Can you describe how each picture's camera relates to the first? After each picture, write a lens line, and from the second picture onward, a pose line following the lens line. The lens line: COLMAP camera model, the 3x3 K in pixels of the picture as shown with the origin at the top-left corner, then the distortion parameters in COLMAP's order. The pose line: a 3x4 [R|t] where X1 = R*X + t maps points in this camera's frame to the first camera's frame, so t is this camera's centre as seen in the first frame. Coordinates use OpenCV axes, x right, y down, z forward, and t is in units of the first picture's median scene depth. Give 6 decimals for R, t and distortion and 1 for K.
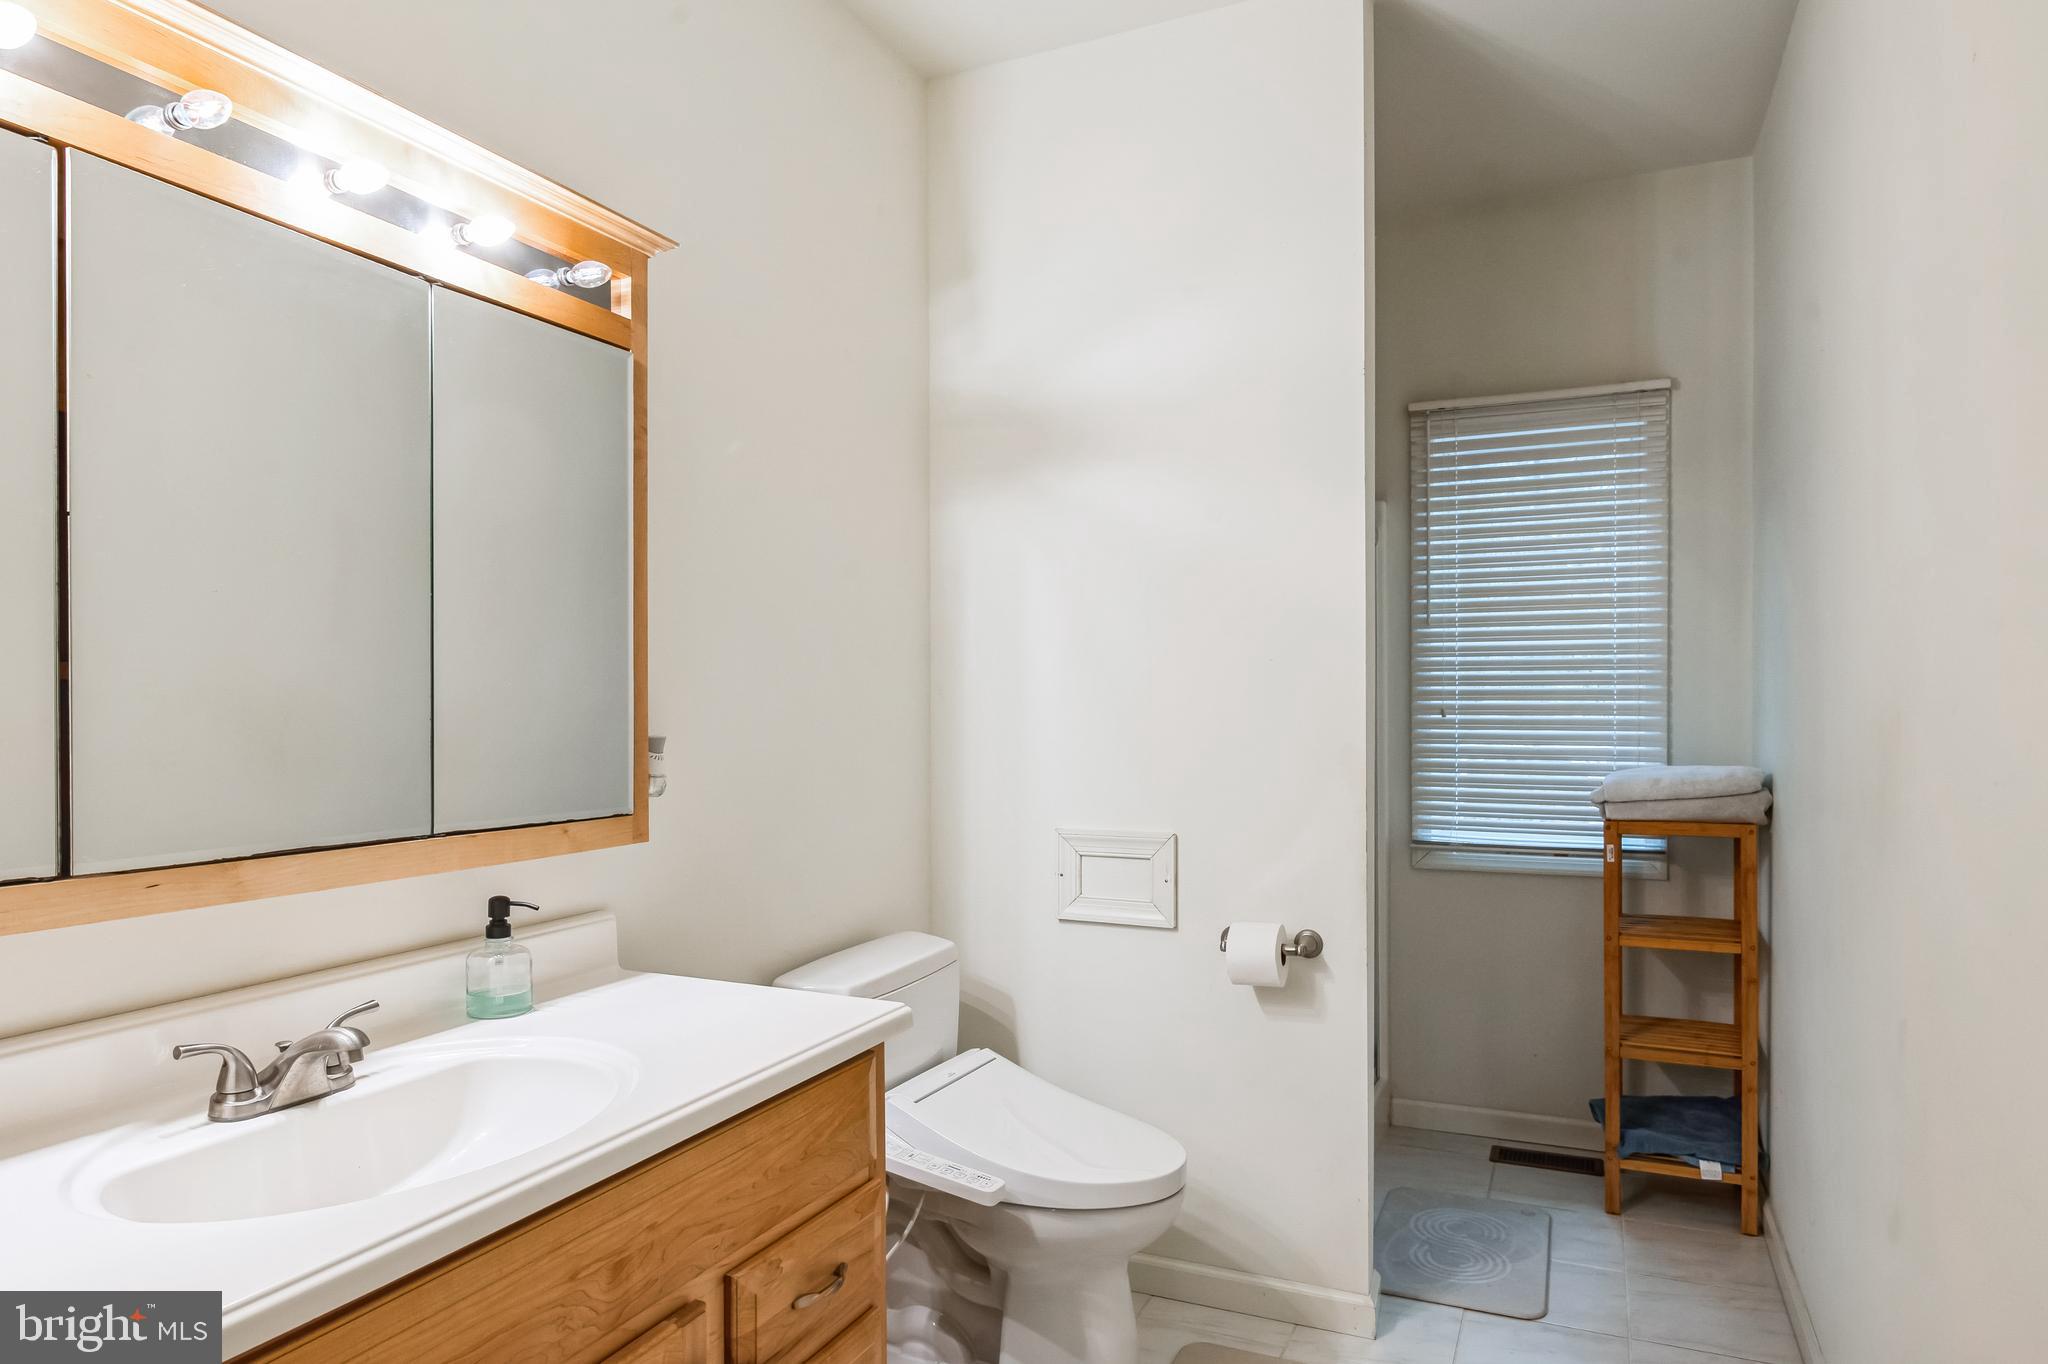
lens RADIAL K [[1214.3, 0, 1021.2], [0, 1214.3, 685.9], [0, 0, 1]] dist [-0.001547, 0.000149]
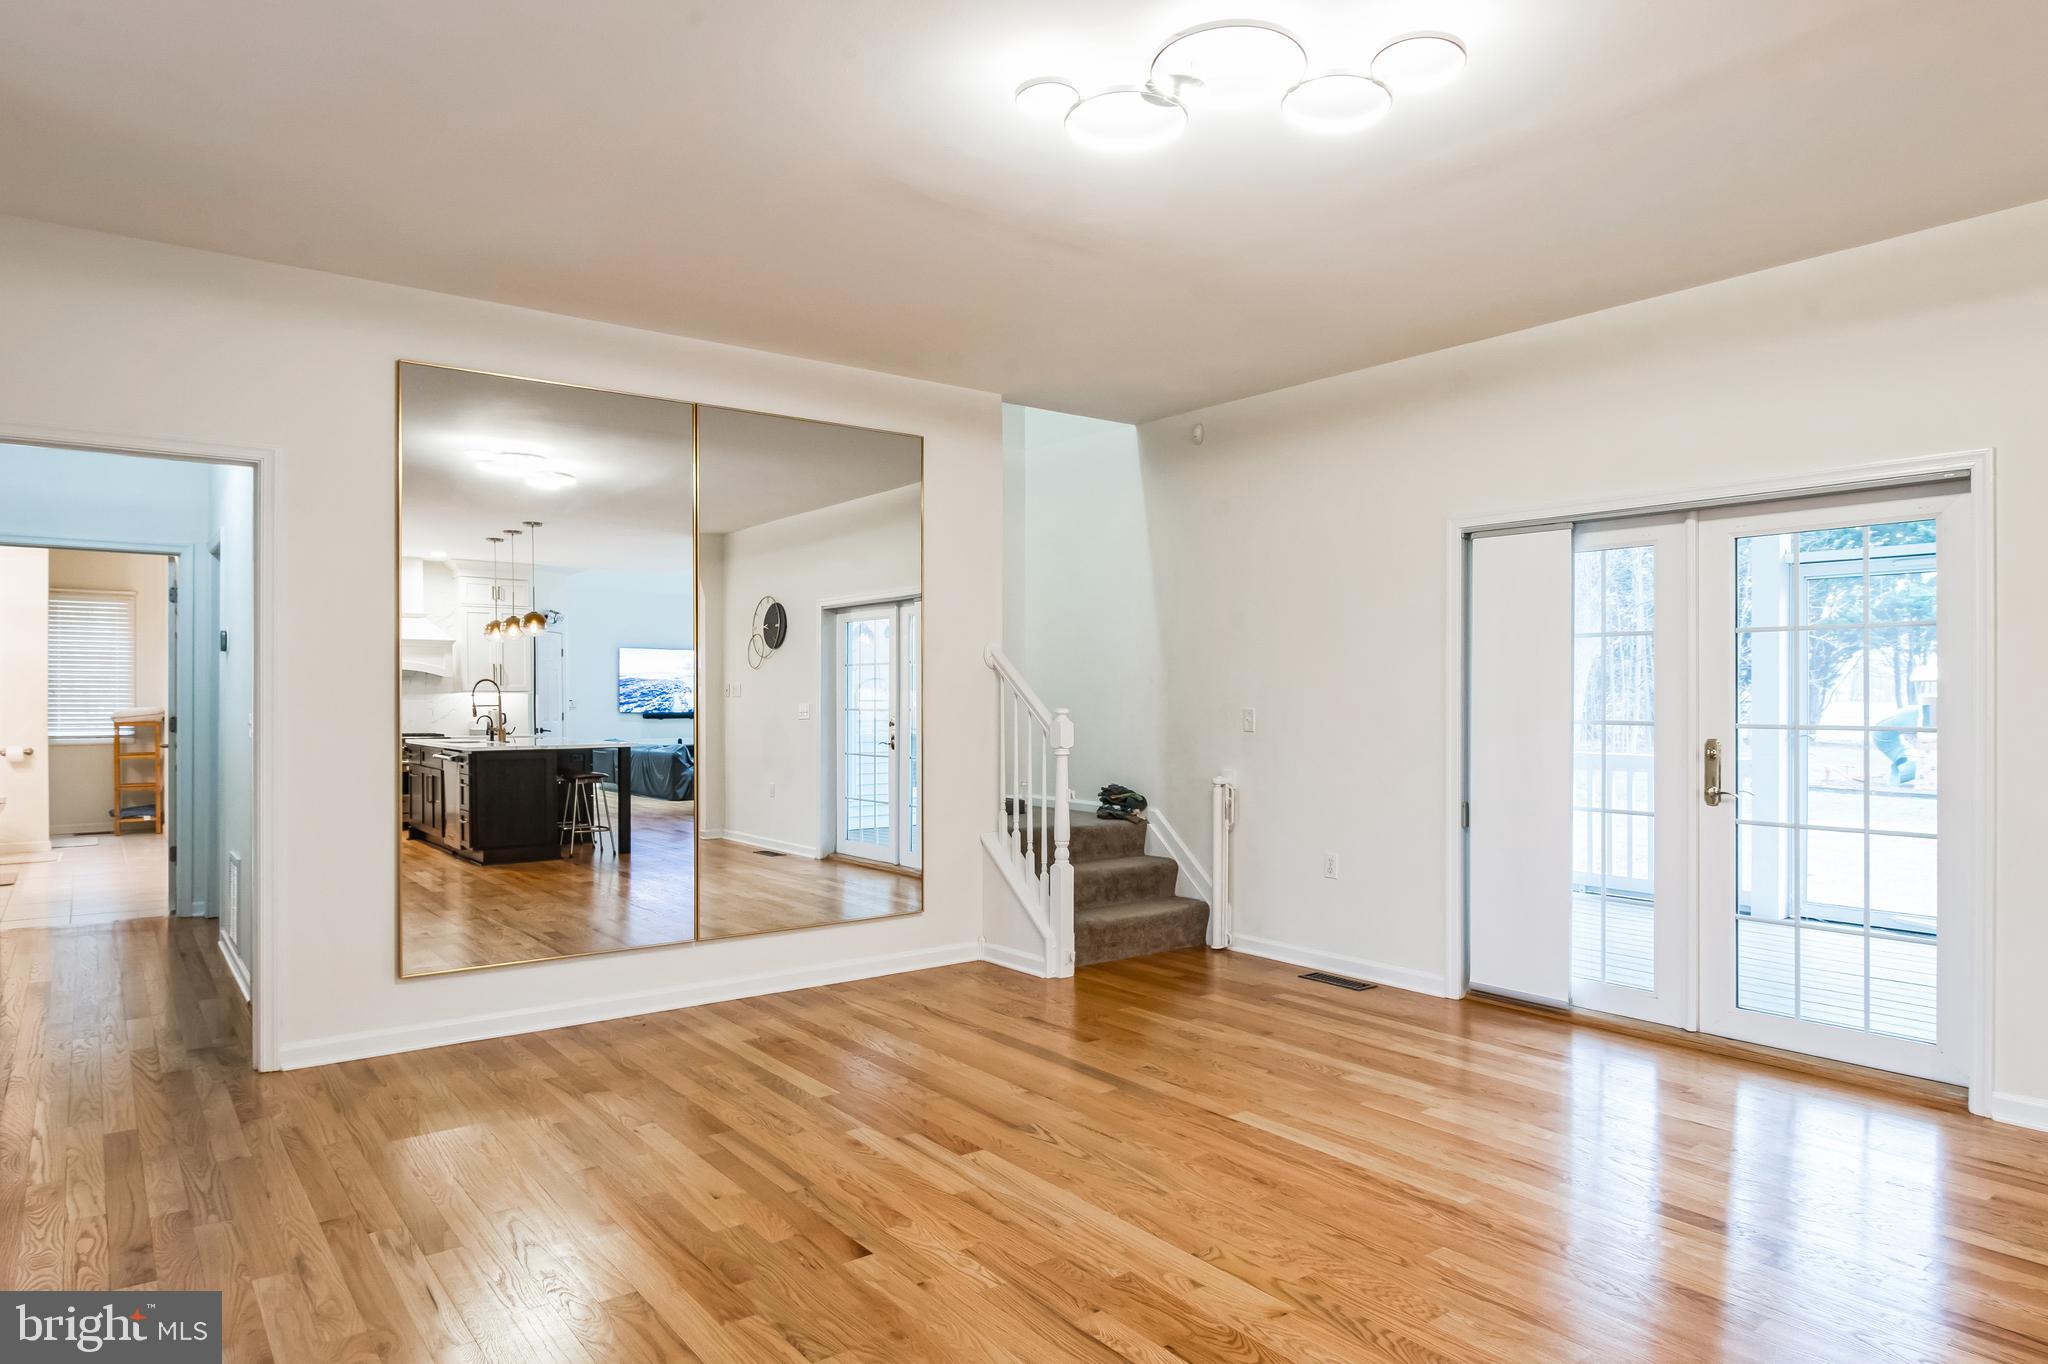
lens RADIAL K [[1214.3, 0, 1014.8], [0, 1214.3, 699.4], [0, 0, 1]] dist [-0.001547, 0.000149]
pose [[0.460503, -0.003368, 0.887652, -1.372944], [-0.000978, 0.999990, 0.004302, 0.020147], [-0.887657, -0.002850, 0.460496, -2.801767]]
